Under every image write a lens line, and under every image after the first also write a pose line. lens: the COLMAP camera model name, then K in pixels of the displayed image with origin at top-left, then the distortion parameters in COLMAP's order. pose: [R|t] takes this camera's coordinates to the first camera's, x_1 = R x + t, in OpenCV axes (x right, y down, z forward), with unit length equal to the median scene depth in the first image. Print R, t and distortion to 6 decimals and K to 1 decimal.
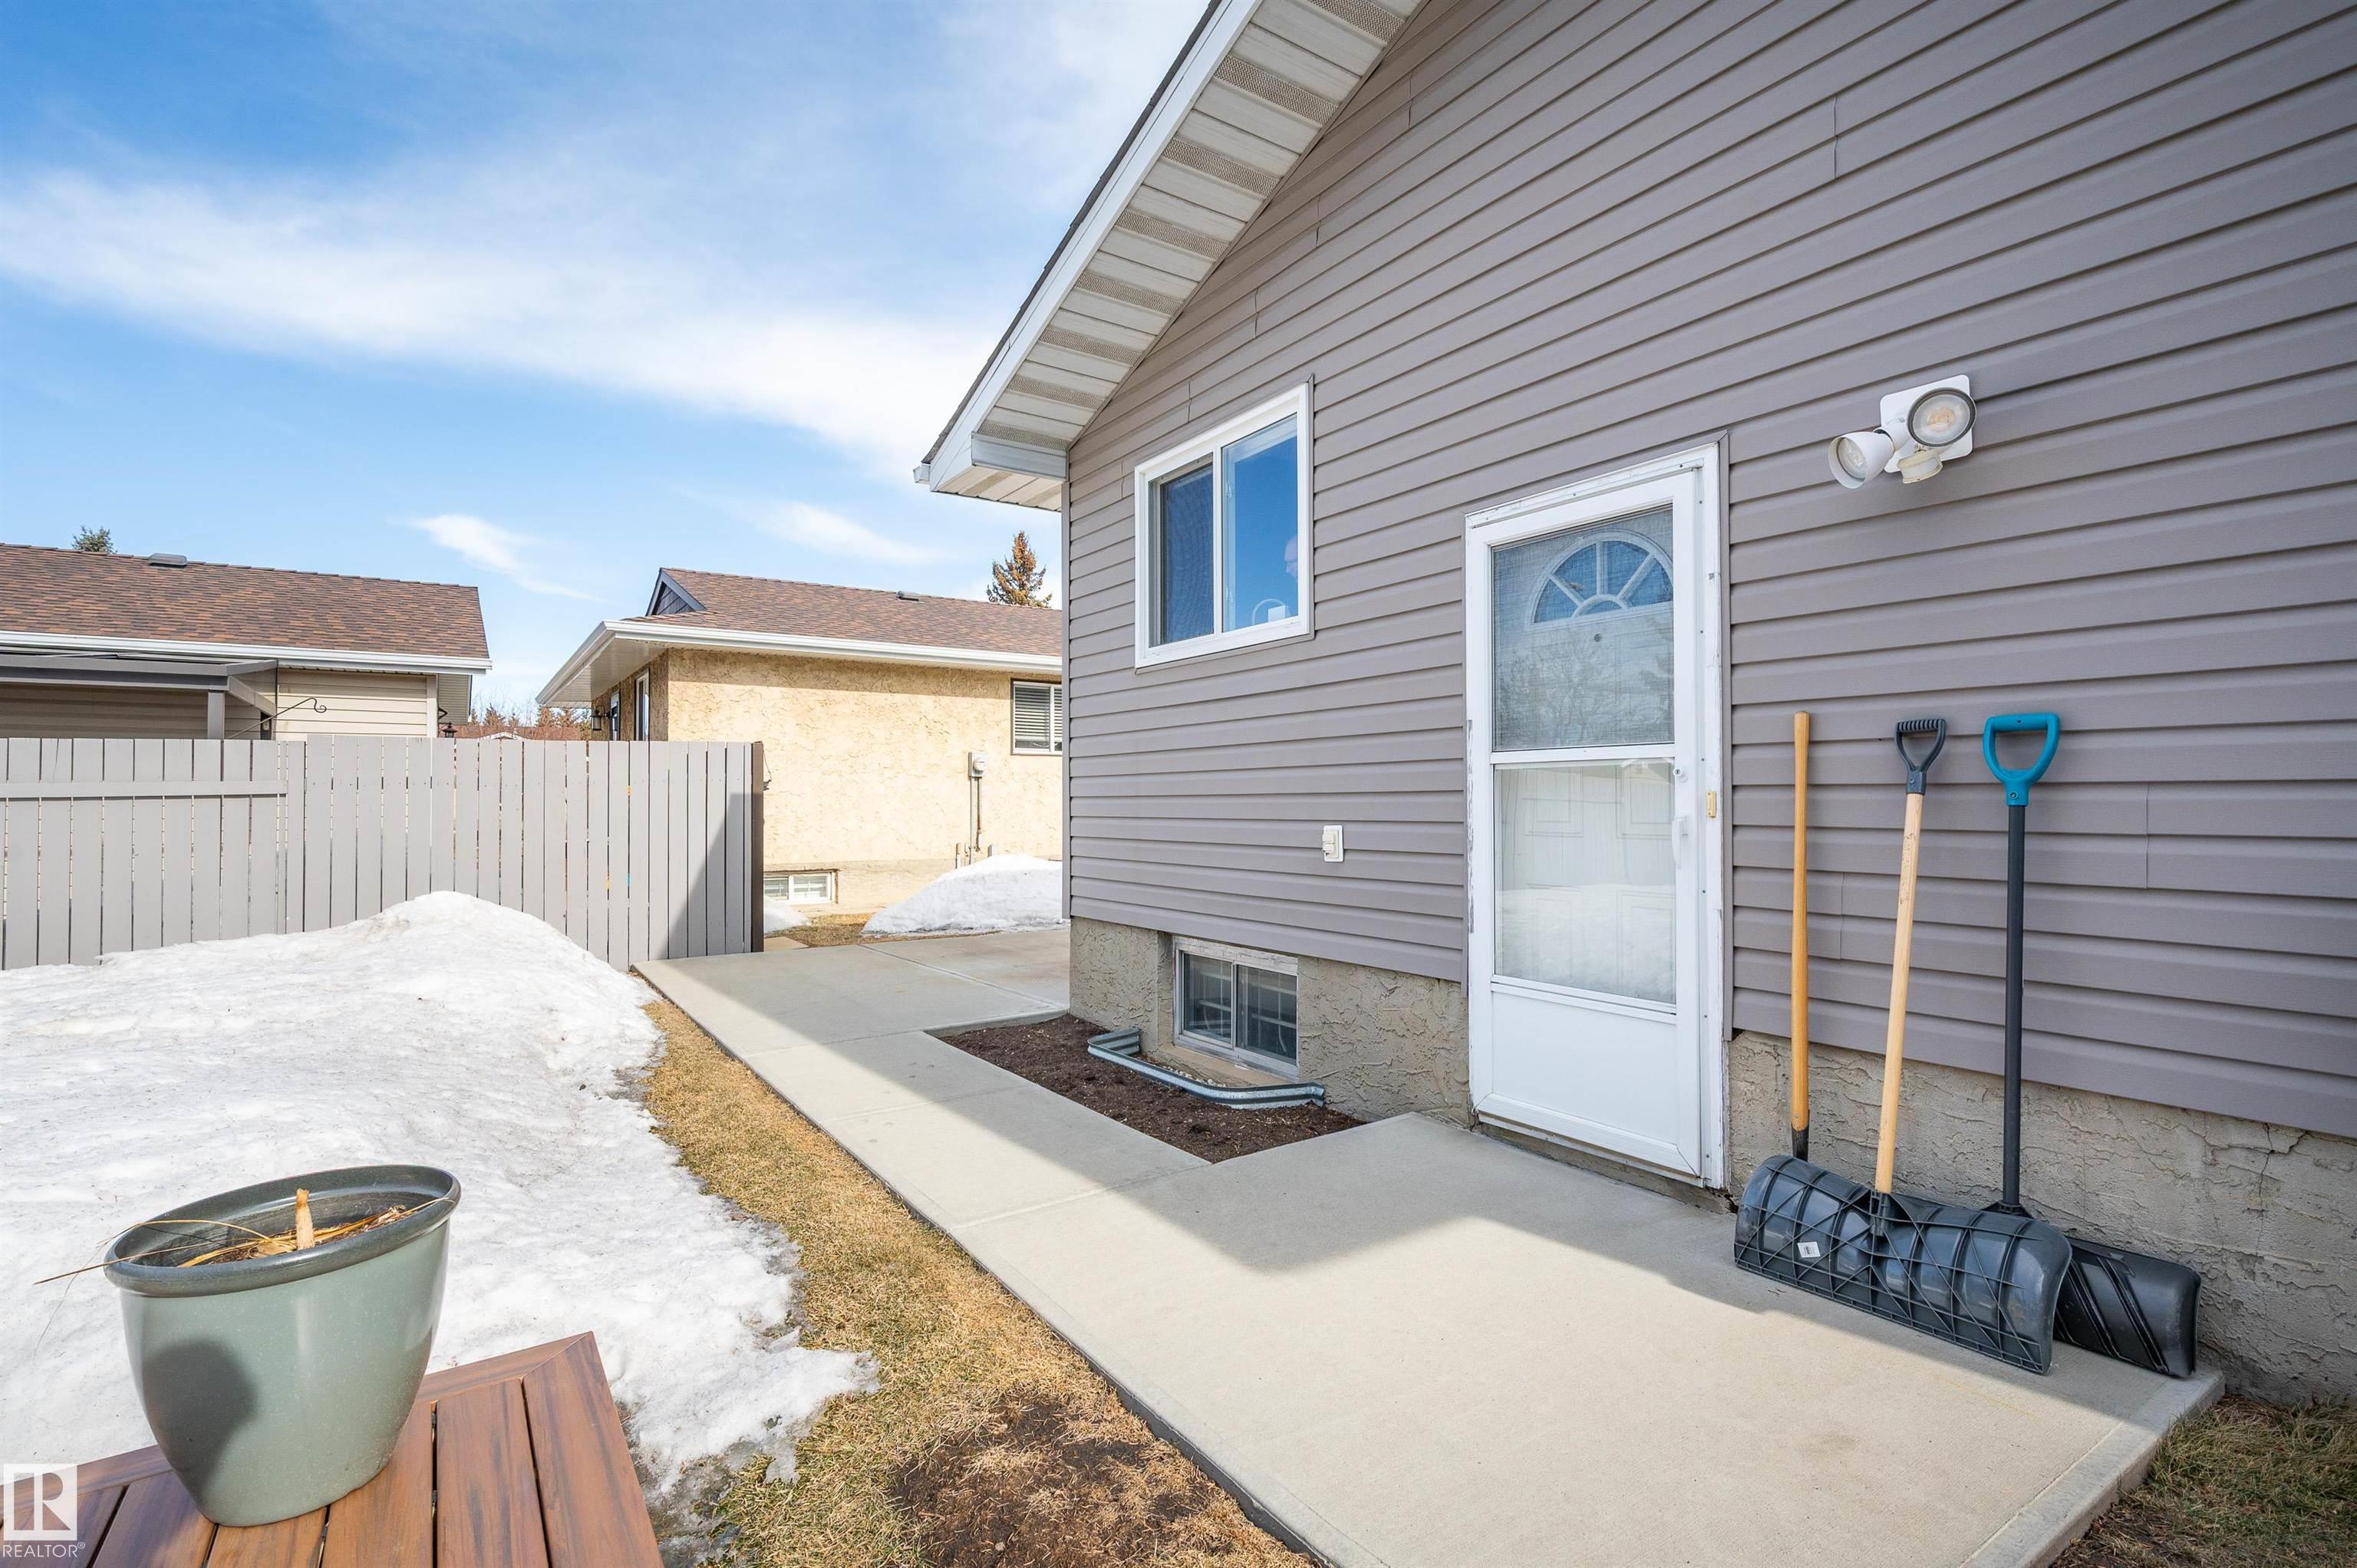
lens RADIAL K [[1091.6, 0, 1178.5], [0, 1091.6, 784.0], [0, 0, 1]] dist [0.001114, 0.000034]
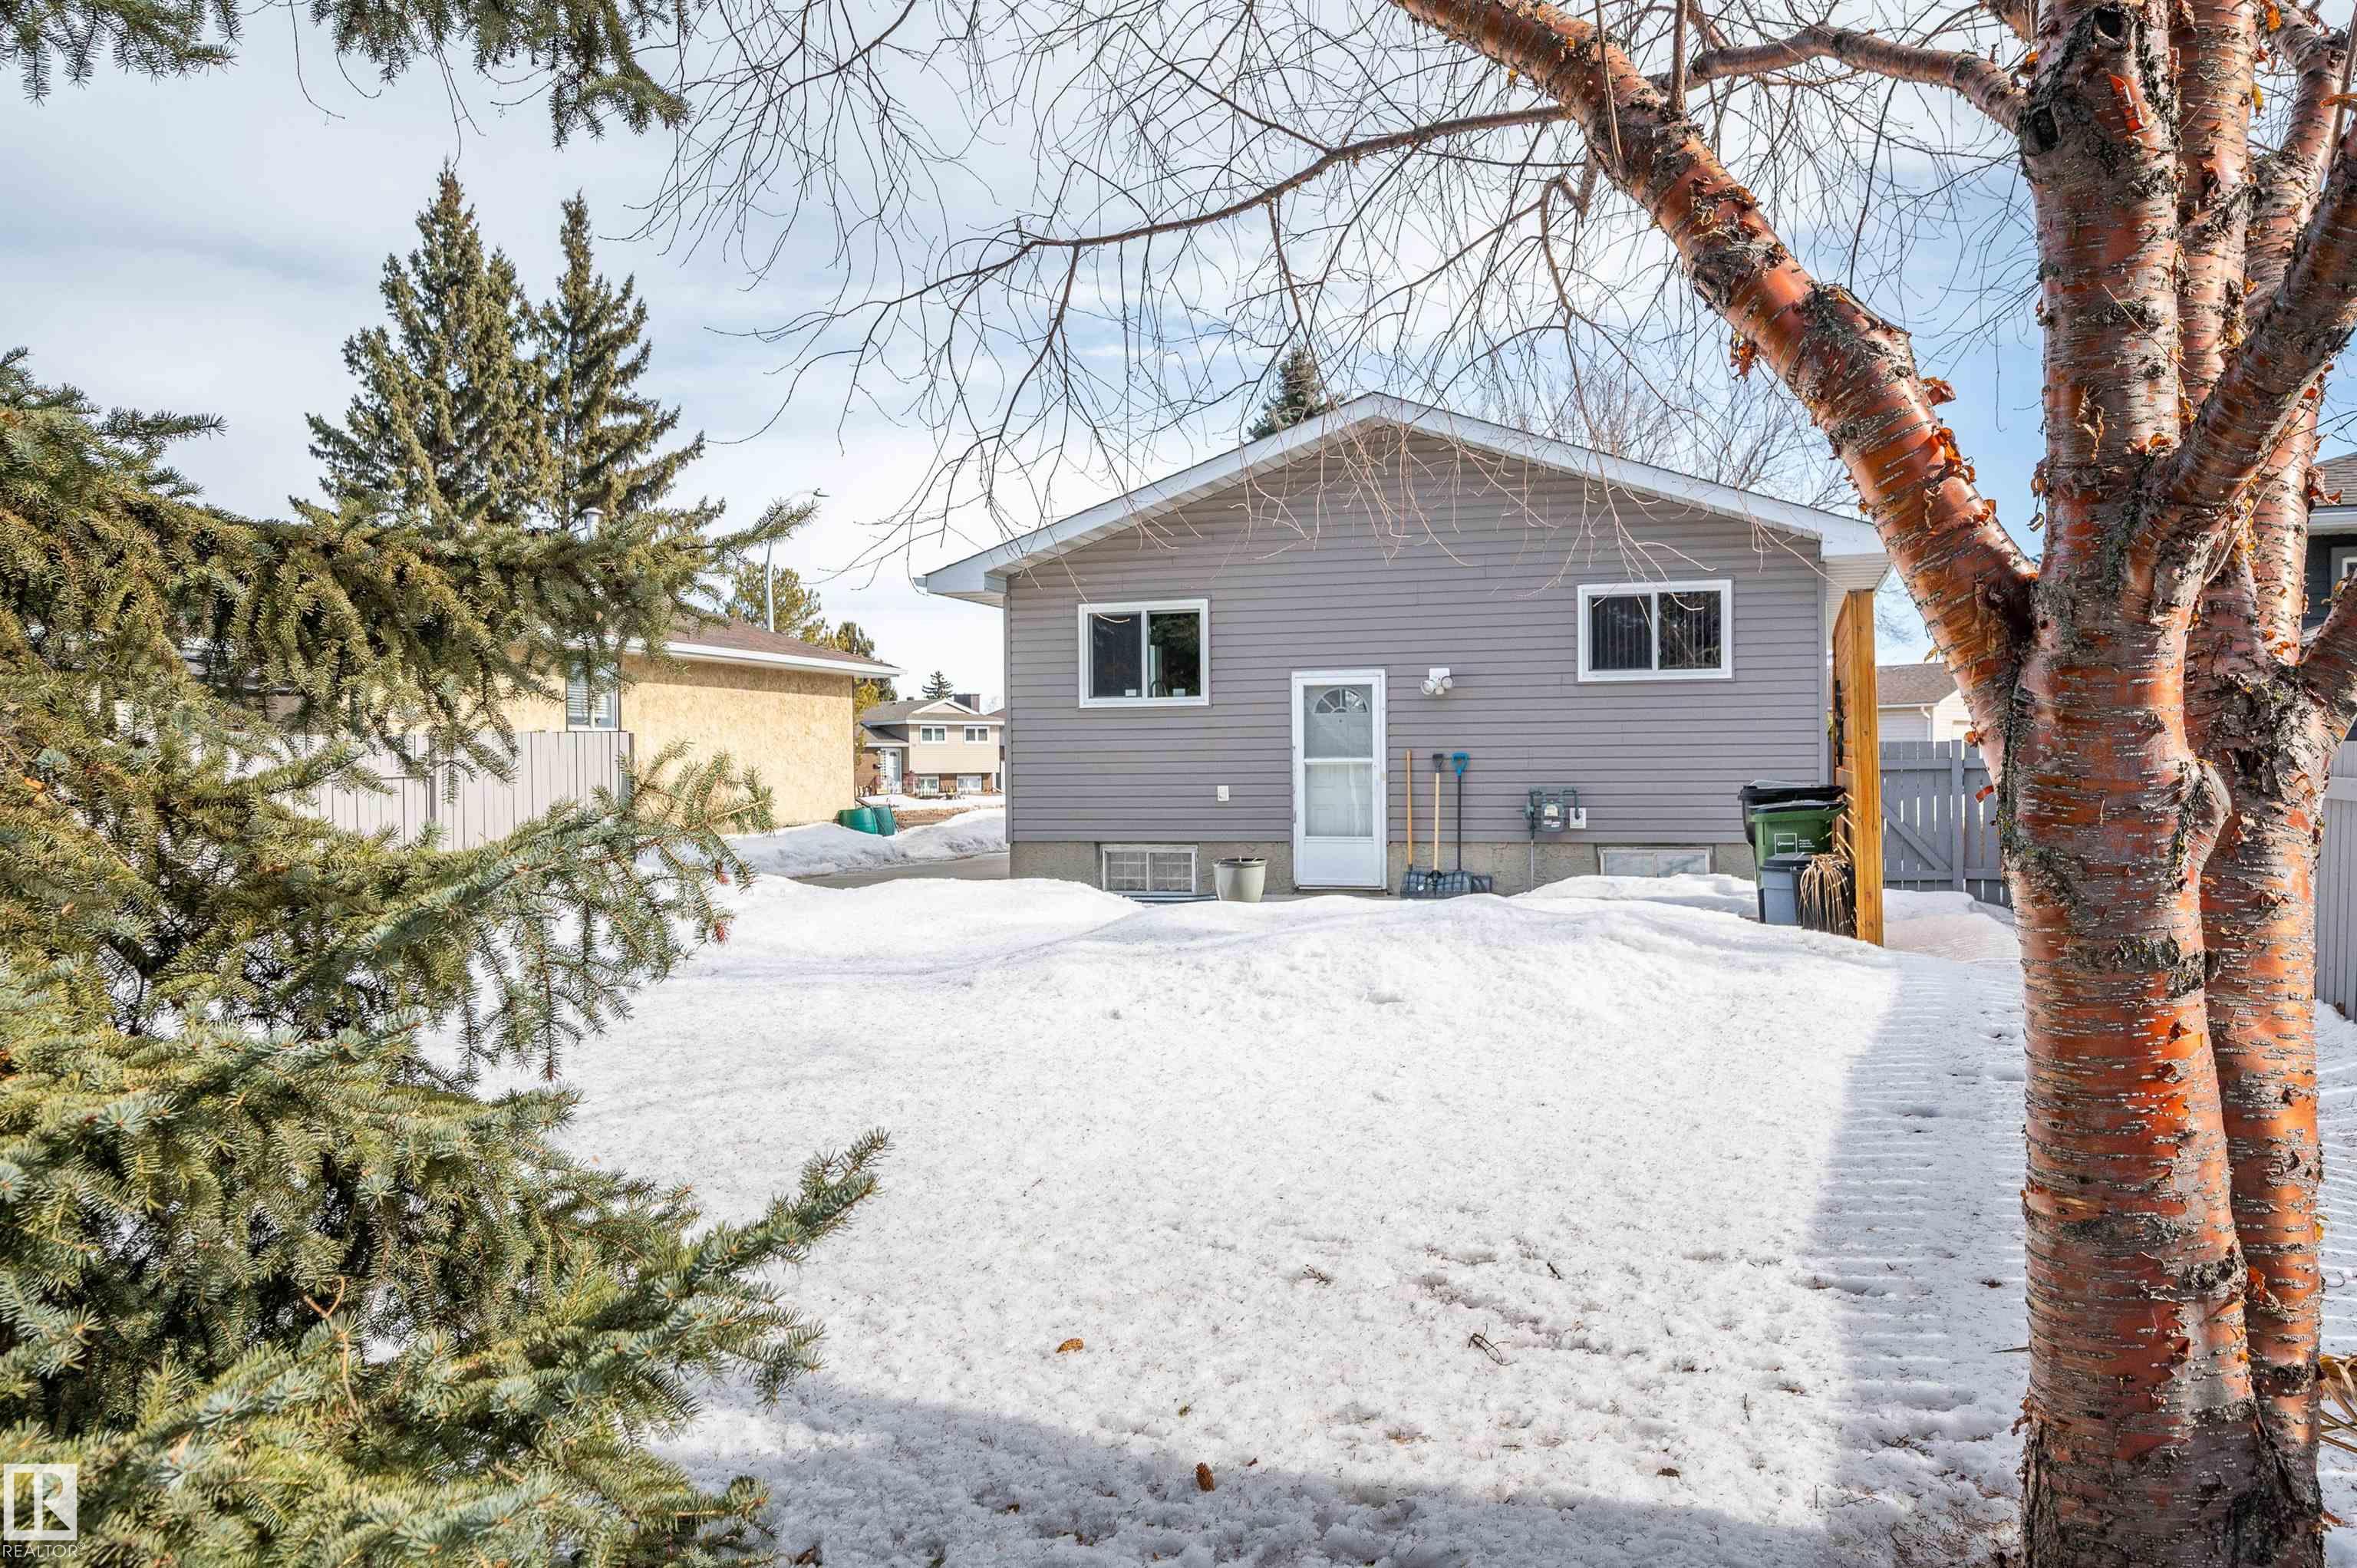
lens RADIAL K [[1742.6, 0, 1178.5], [0, 1742.6, 784.0], [0, 0, 1]] dist [-0.002576, -0.001706]
pose [[0.784285, -0.009741, 0.620324, -2.965657], [-0.003671, 0.999786, 0.020341, -0.056813], [-0.620390, -0.018231, 0.784082, -2.506260]]
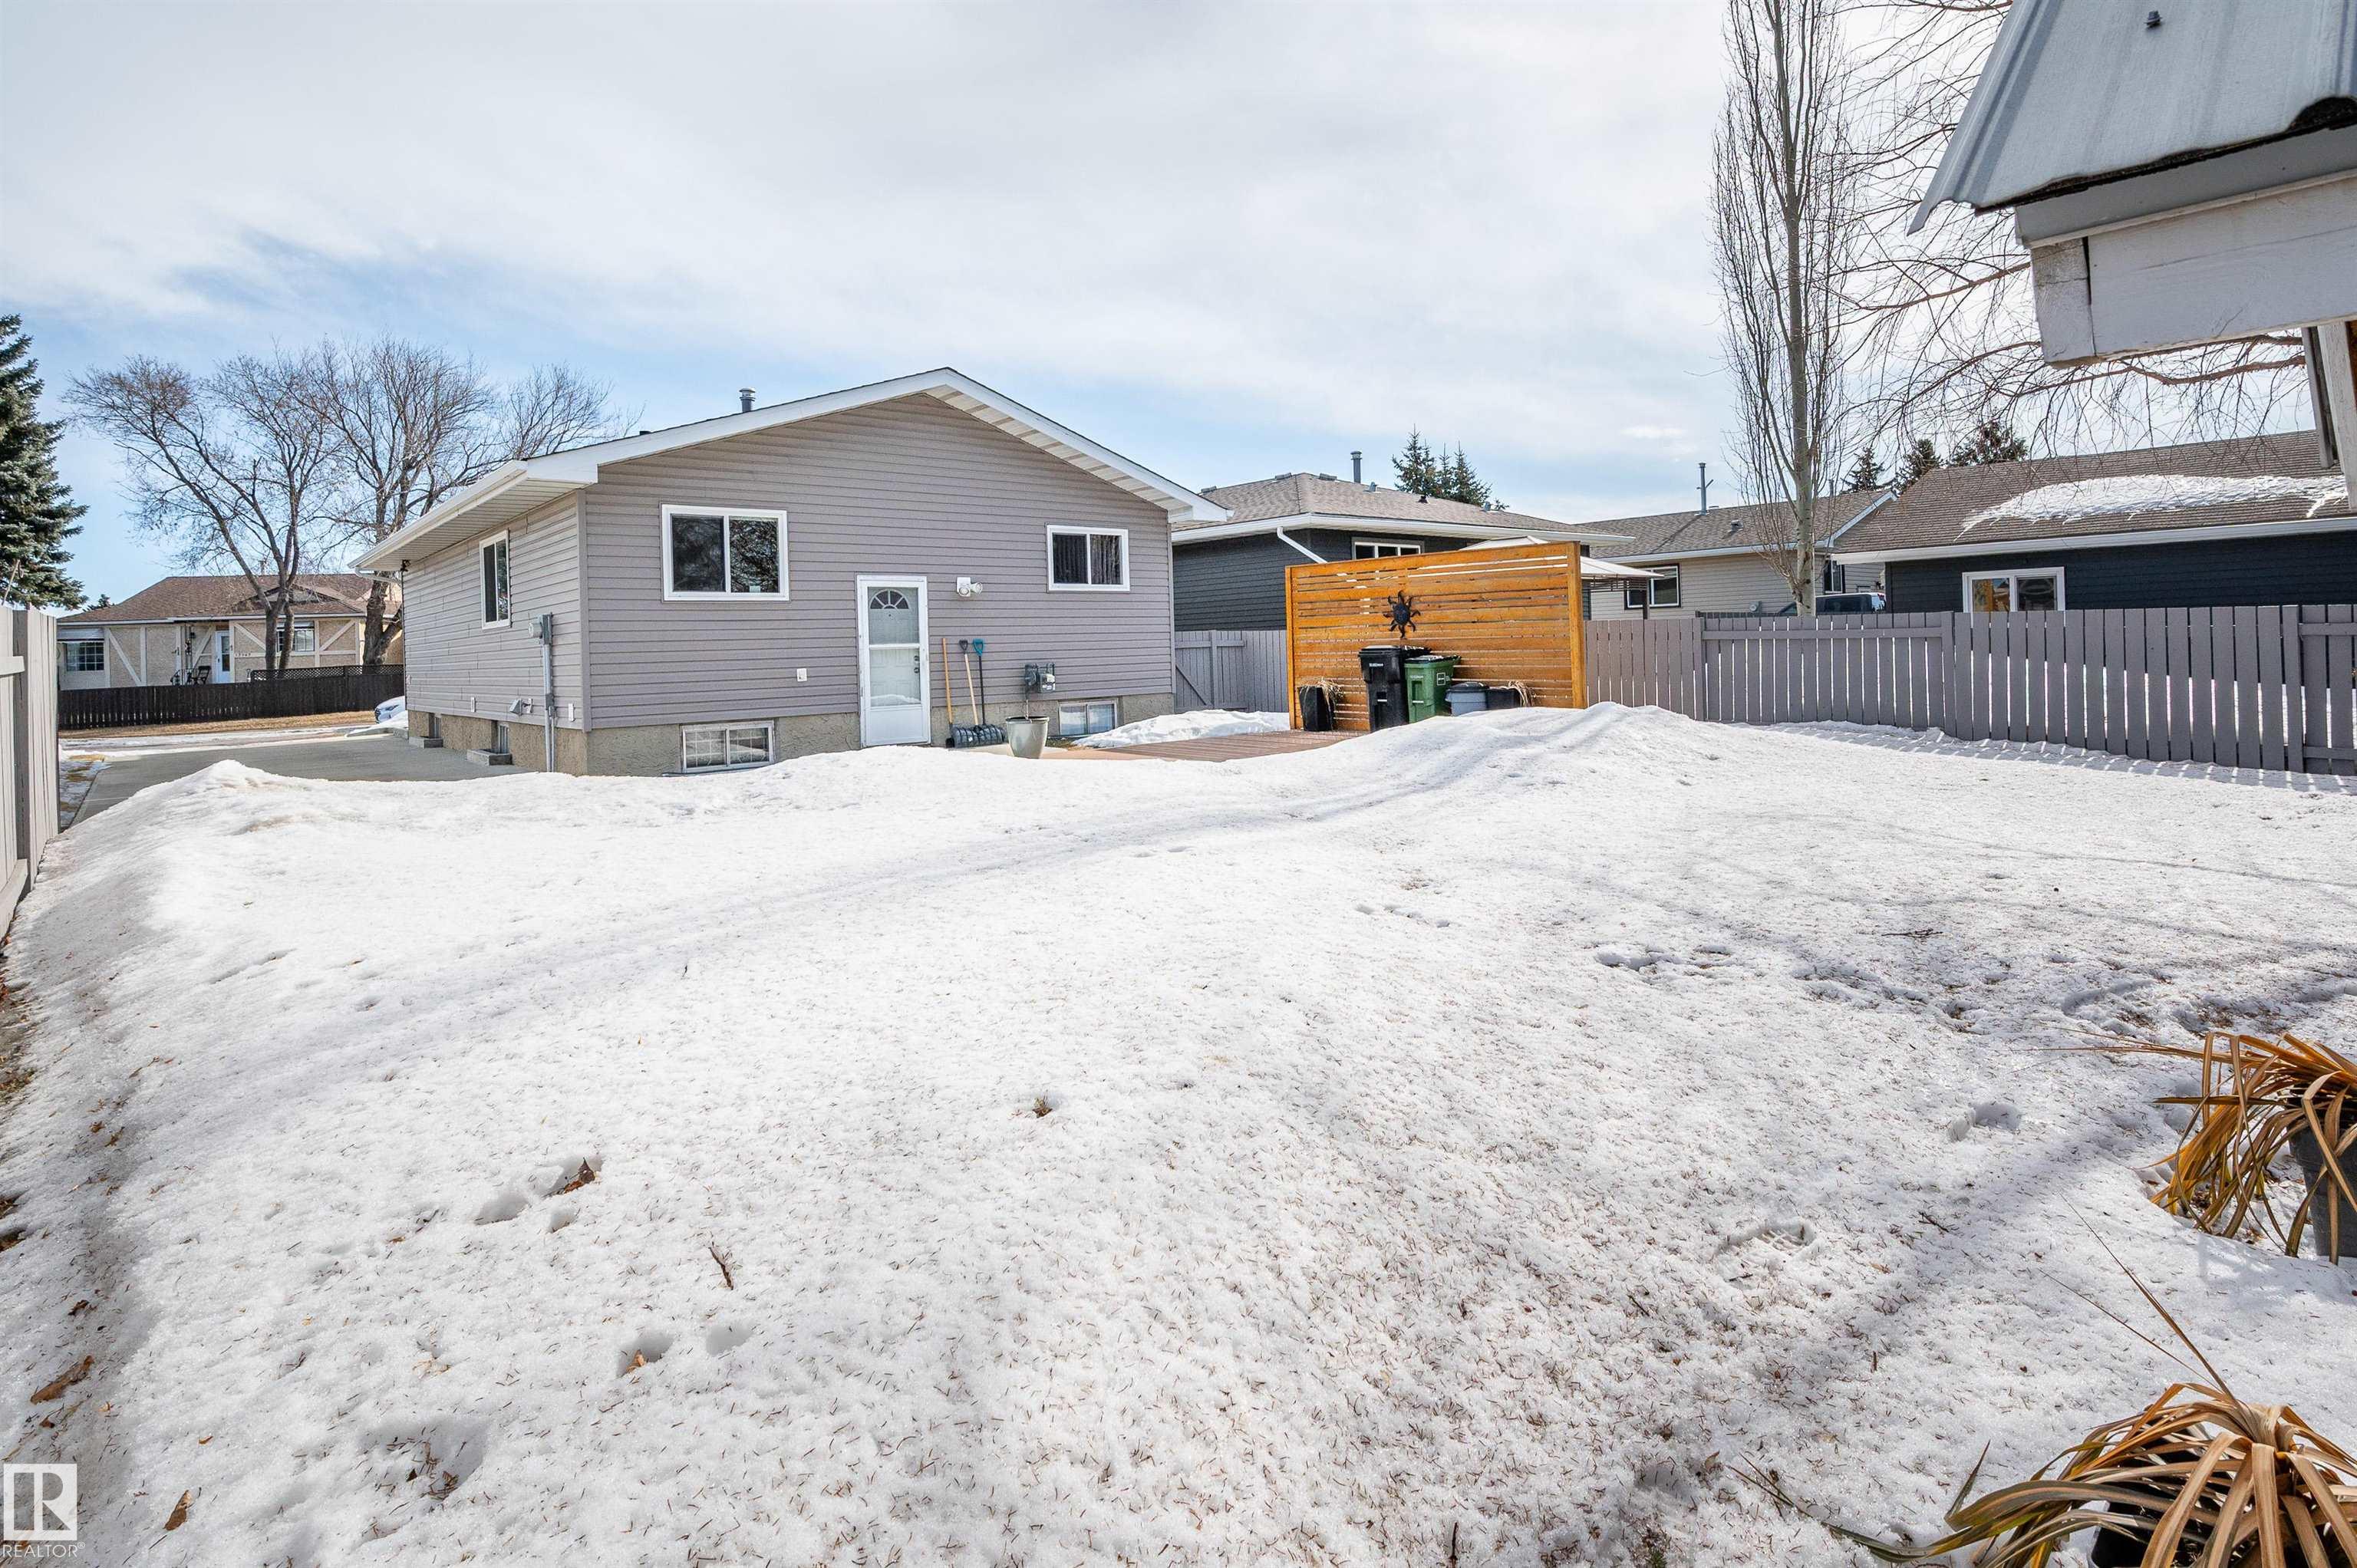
lens RADIAL K [[1153.2, 0, 1182.3], [0, 1153.2, 647.0], [0, 0, 1]] dist [0.001654, 0.000074]
pose [[-0.092492, 0.006524, 0.995692, -3.790705], [0.015443, 0.999868, -0.005117, 0.014502], [-0.995594, 0.014904, -0.092581, 0.353915]]
